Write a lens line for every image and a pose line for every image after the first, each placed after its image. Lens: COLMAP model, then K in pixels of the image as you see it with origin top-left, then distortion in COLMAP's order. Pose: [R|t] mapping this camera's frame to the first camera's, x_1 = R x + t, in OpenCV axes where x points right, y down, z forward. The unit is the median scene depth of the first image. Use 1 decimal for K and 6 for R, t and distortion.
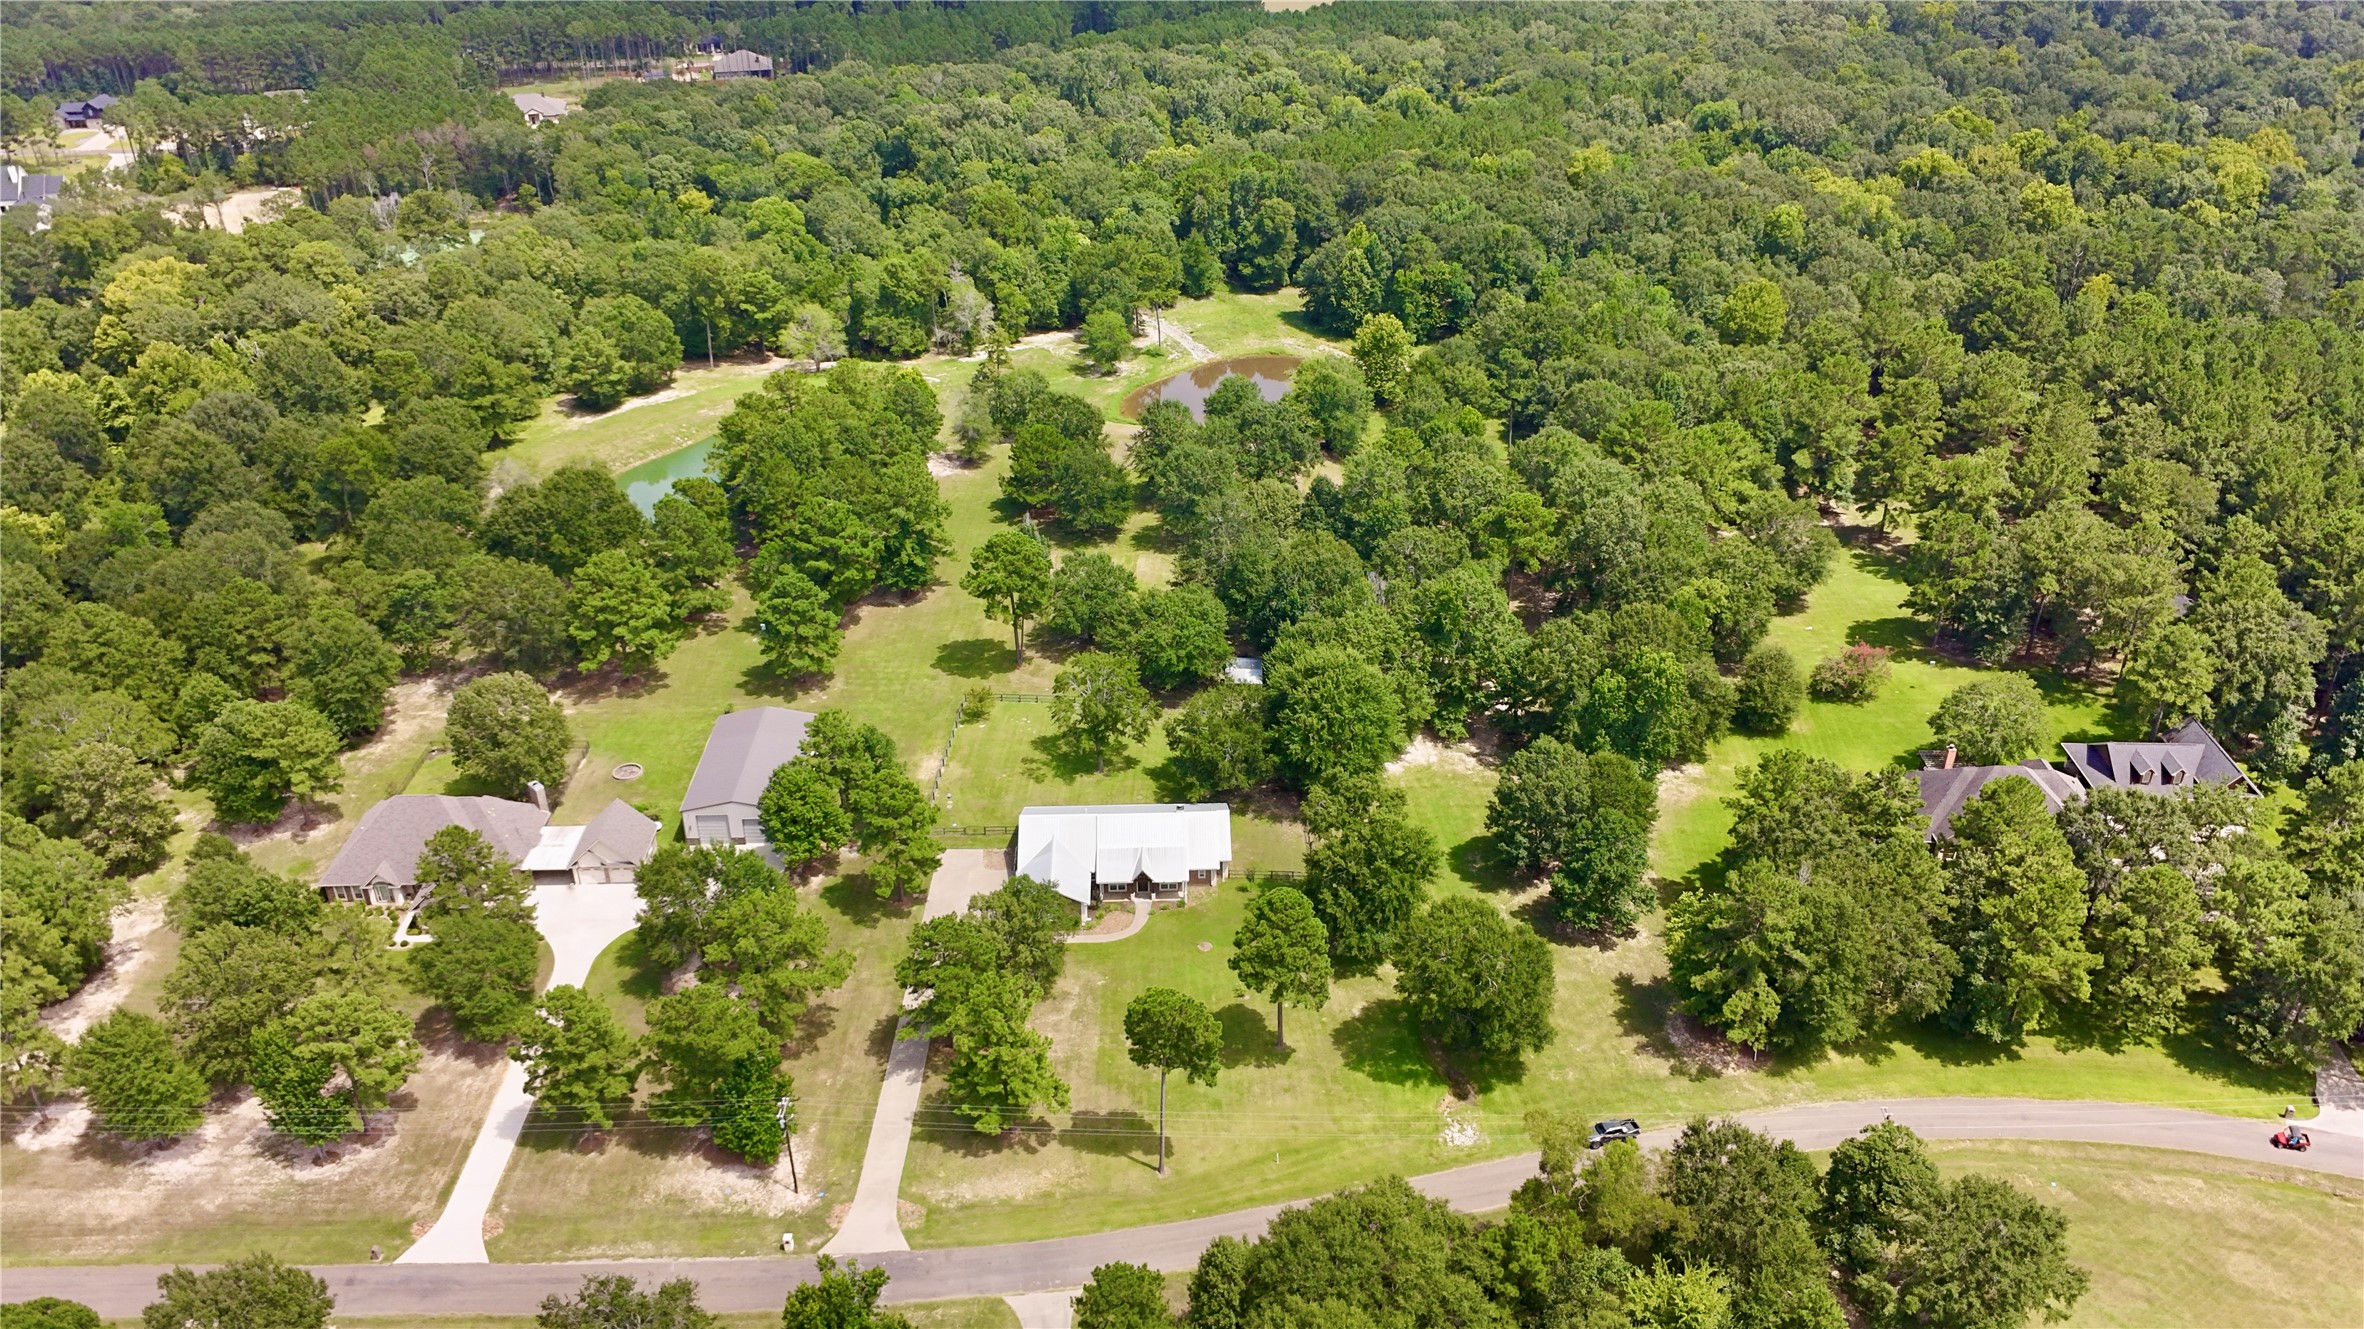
lens RADIAL K [[1780.4, 0, 1205.2], [0, 1780.4, 668.7], [0, 0, 1]] dist [-0.034268, 0.009383]
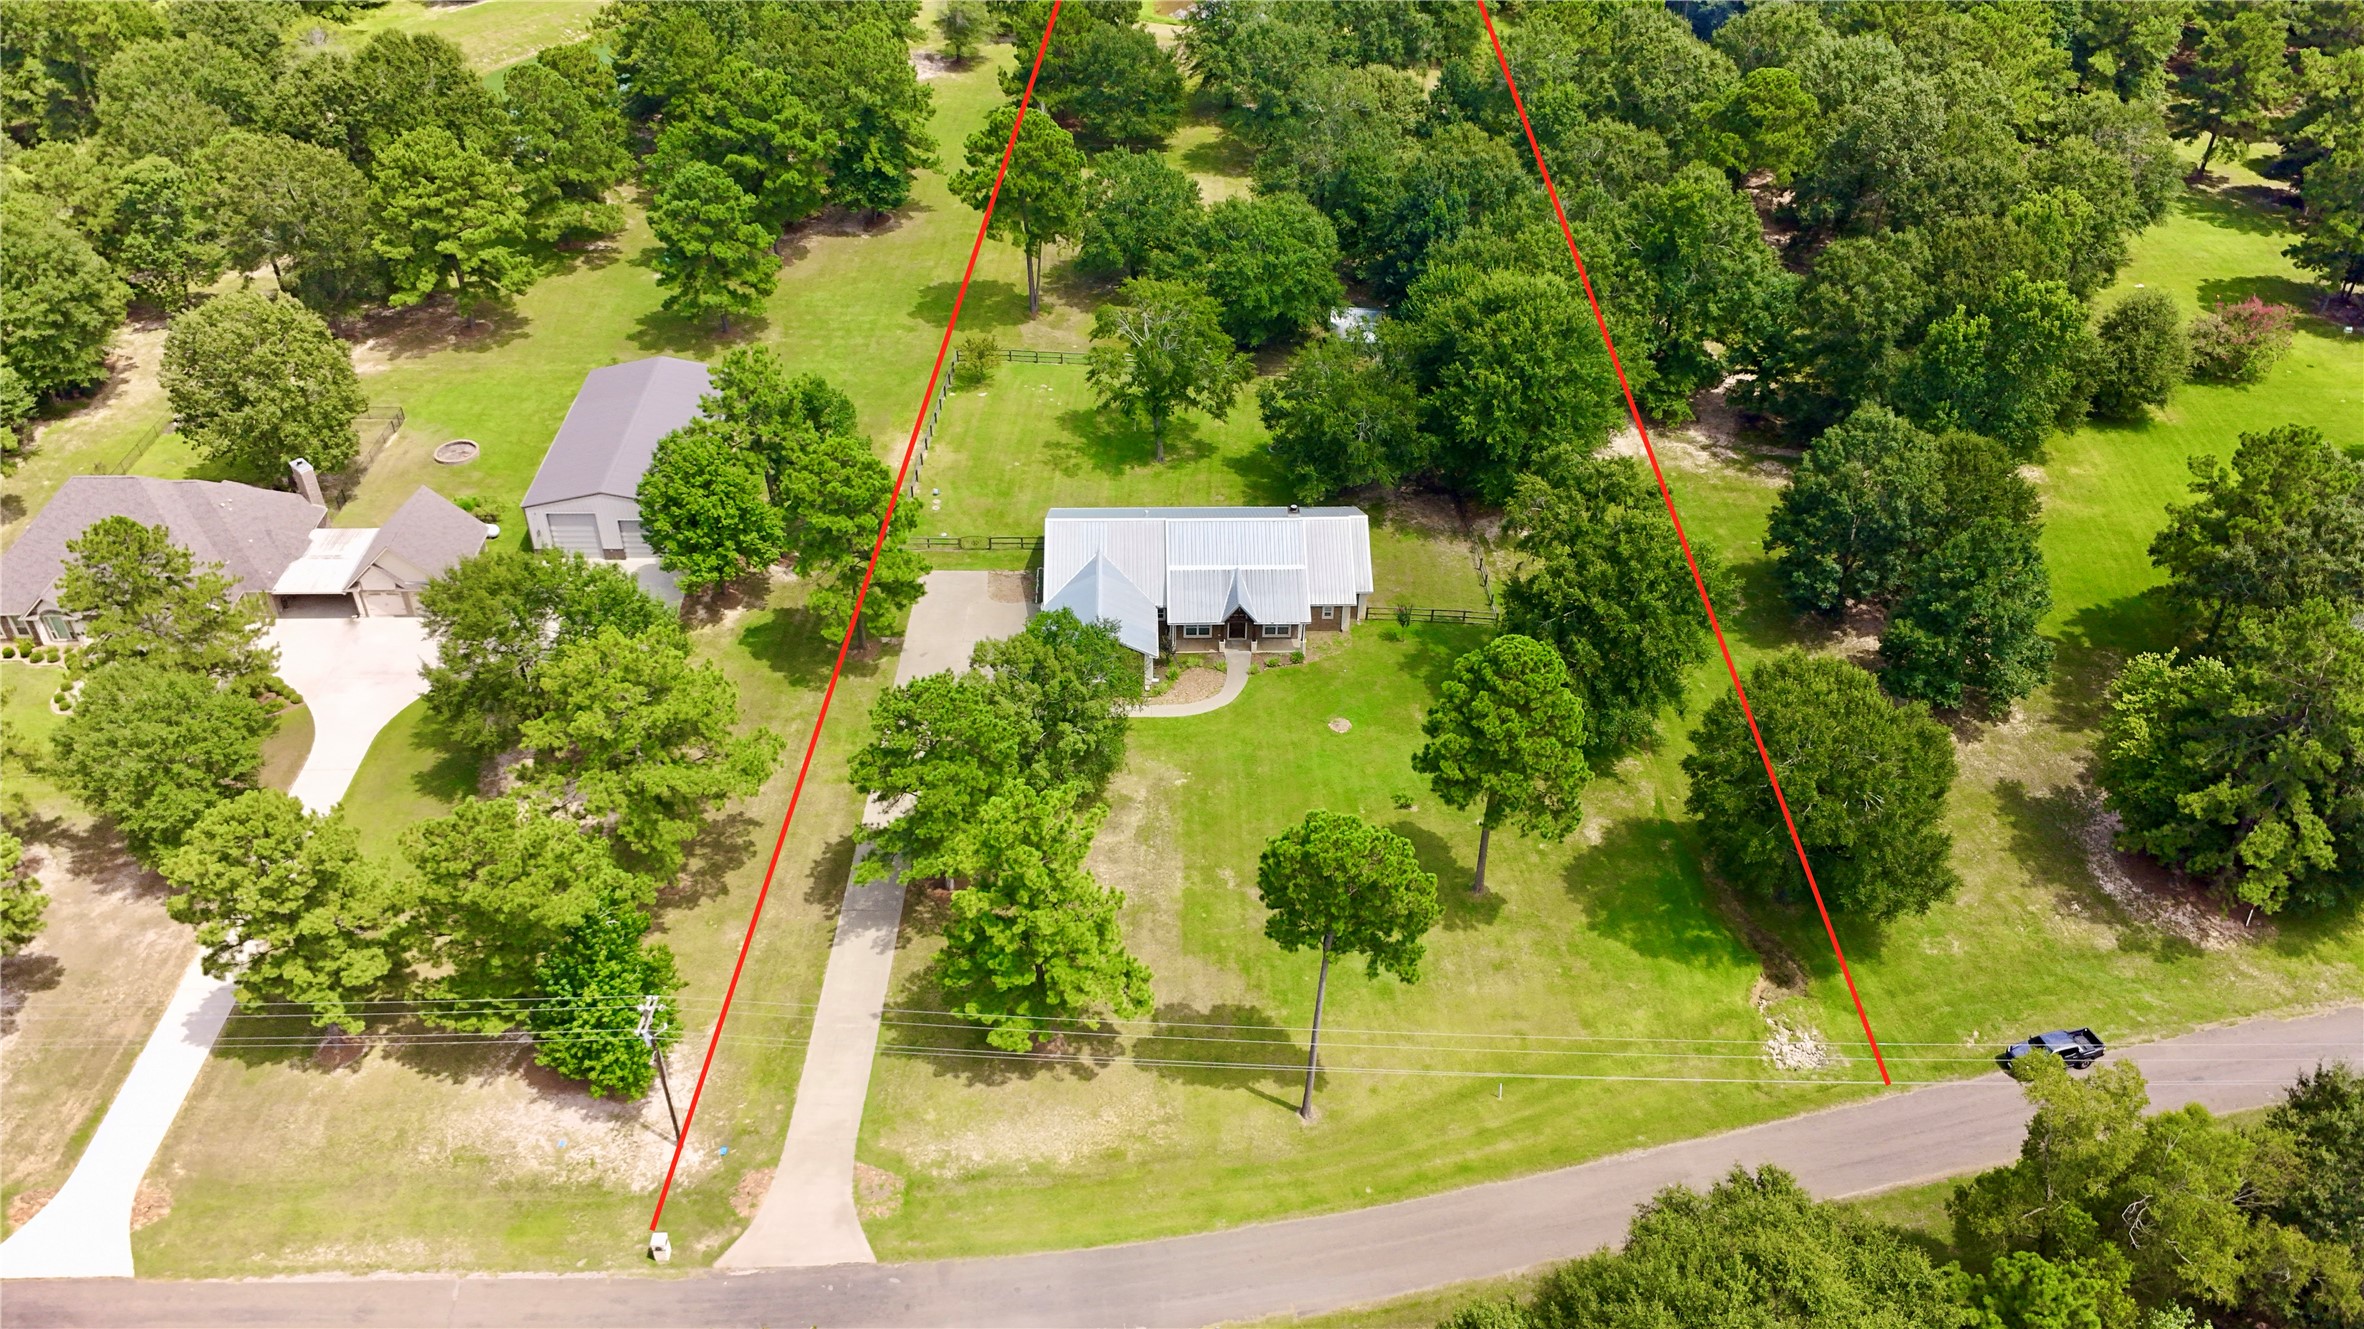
lens RADIAL K [[1780.4, 0, 1156.6], [0, 1780.4, 674.6], [0, 0, 1]] dist [-0.034268, 0.009383]
pose [[0.999801, 0.013959, -0.014243, -0.056139], [-0.011775, 0.989608, 0.143311, 0.046957], [0.016095, -0.143115, 0.989575, 0.366876]]
